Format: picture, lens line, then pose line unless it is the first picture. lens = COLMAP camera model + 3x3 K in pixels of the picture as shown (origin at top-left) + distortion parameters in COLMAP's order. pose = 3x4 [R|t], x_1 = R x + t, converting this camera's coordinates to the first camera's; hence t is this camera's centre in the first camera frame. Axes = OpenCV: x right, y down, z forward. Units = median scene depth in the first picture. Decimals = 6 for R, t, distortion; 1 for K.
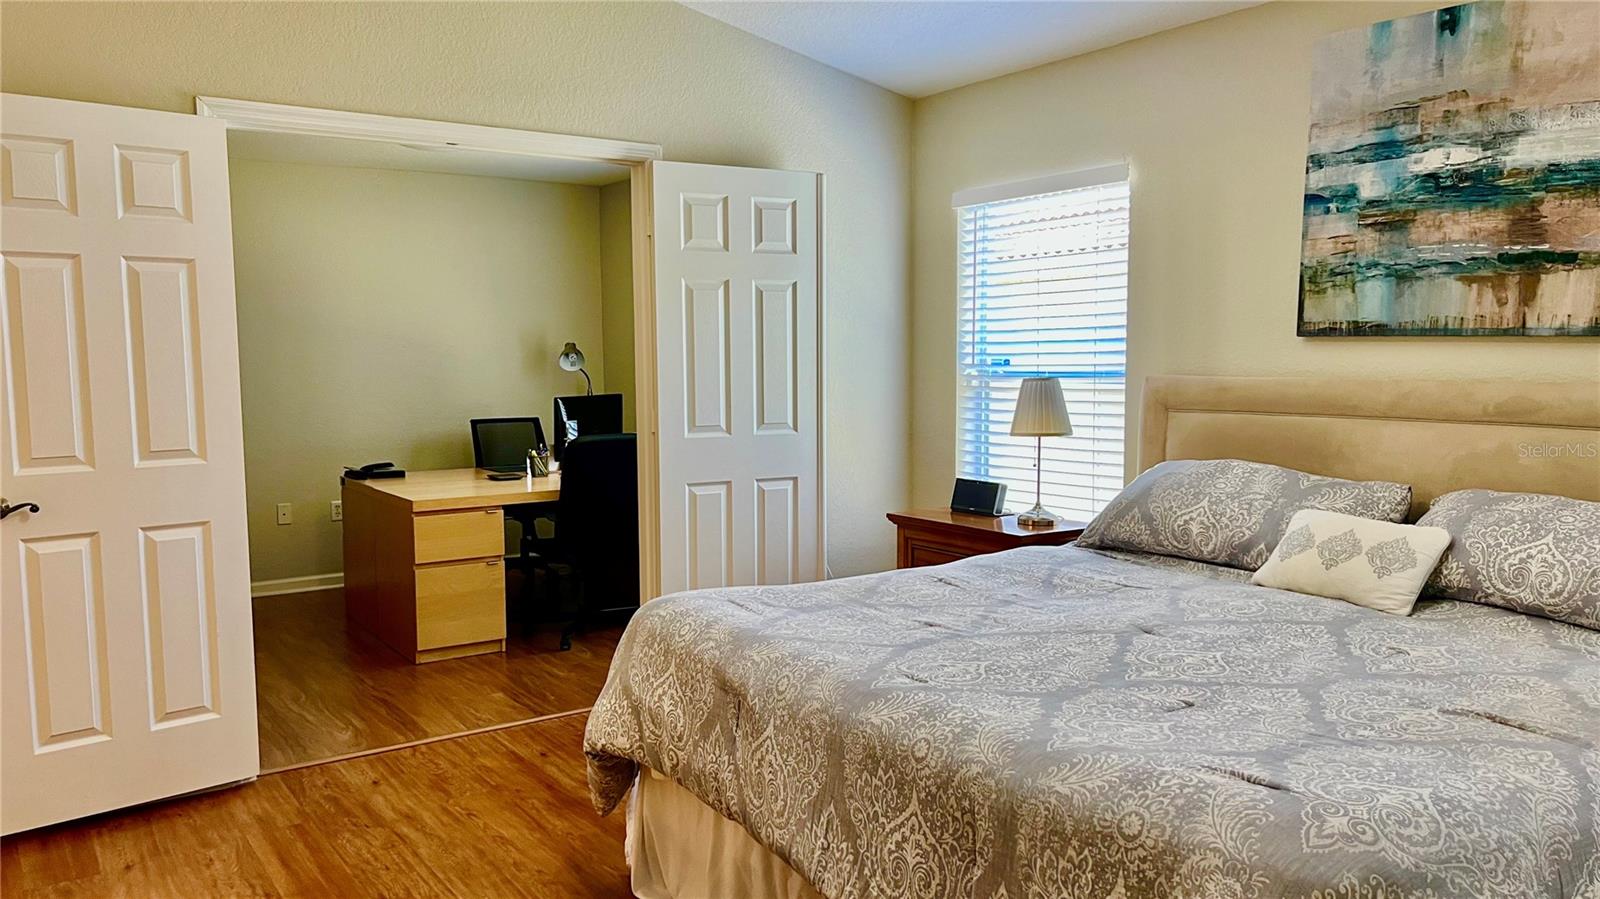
lens RADIAL K [[1212.6, 0, 791.7], [0, 1212.6, 460.5], [0, 0, 1]] dist [0.055418, -0.062863]
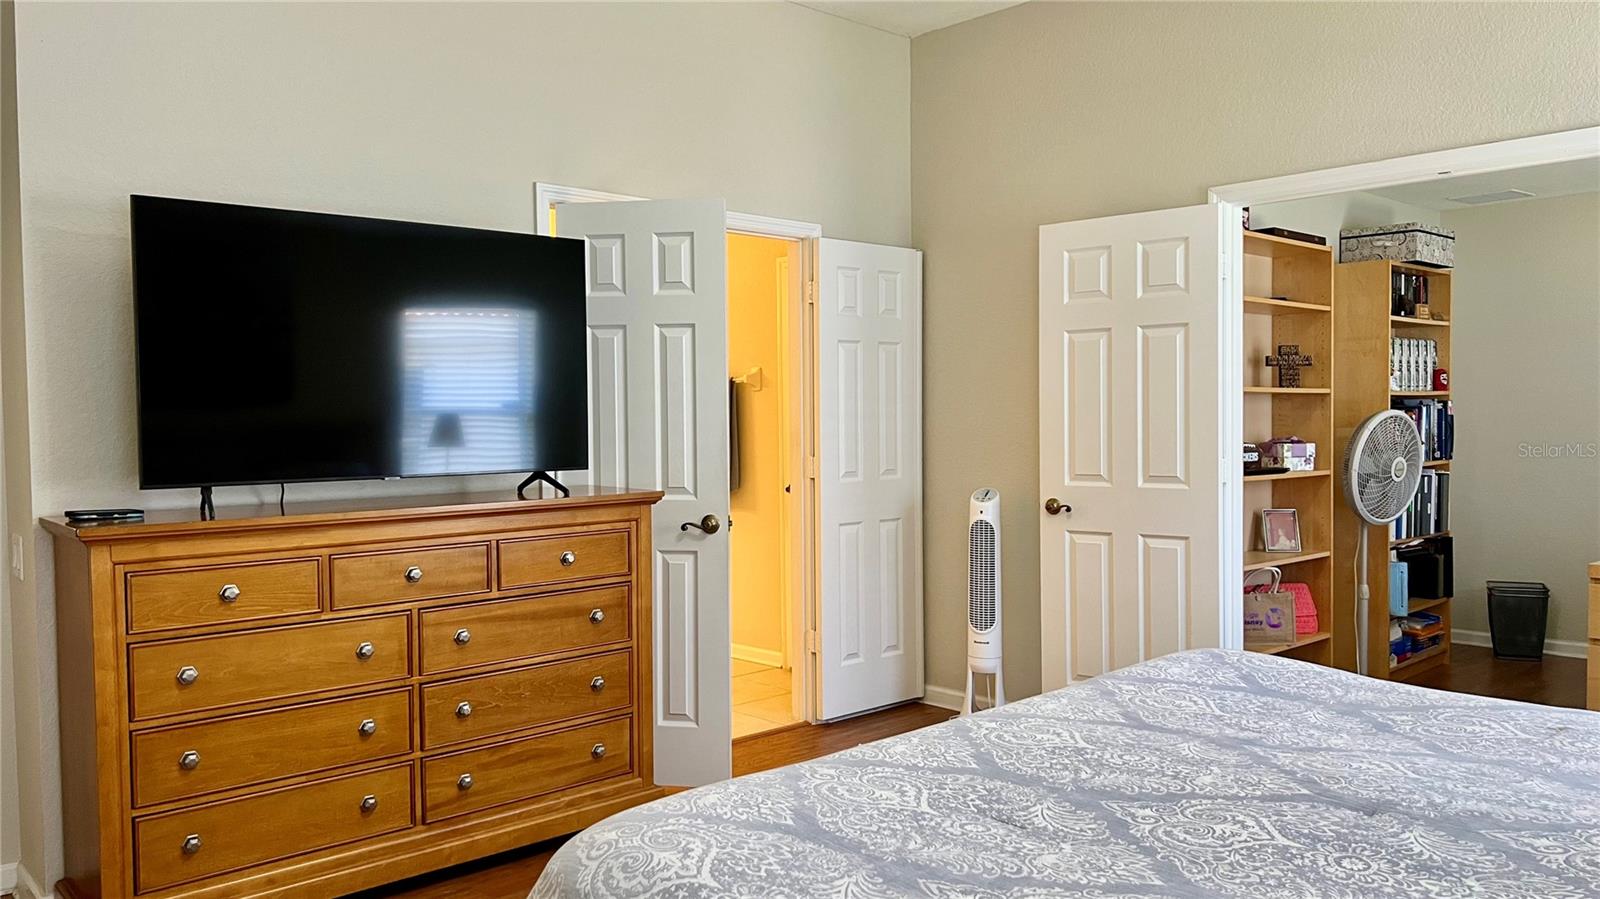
lens RADIAL K [[1212.6, 0, 789.1], [0, 1212.6, 444.8], [0, 0, 1]] dist [0.055418, -0.062863]
pose [[0.148986, 0.030973, -0.988354, 0.995665], [-0.082785, 0.996391, 0.018746, -0.048133], [0.985368, 0.079028, 0.151012, 0.644694]]
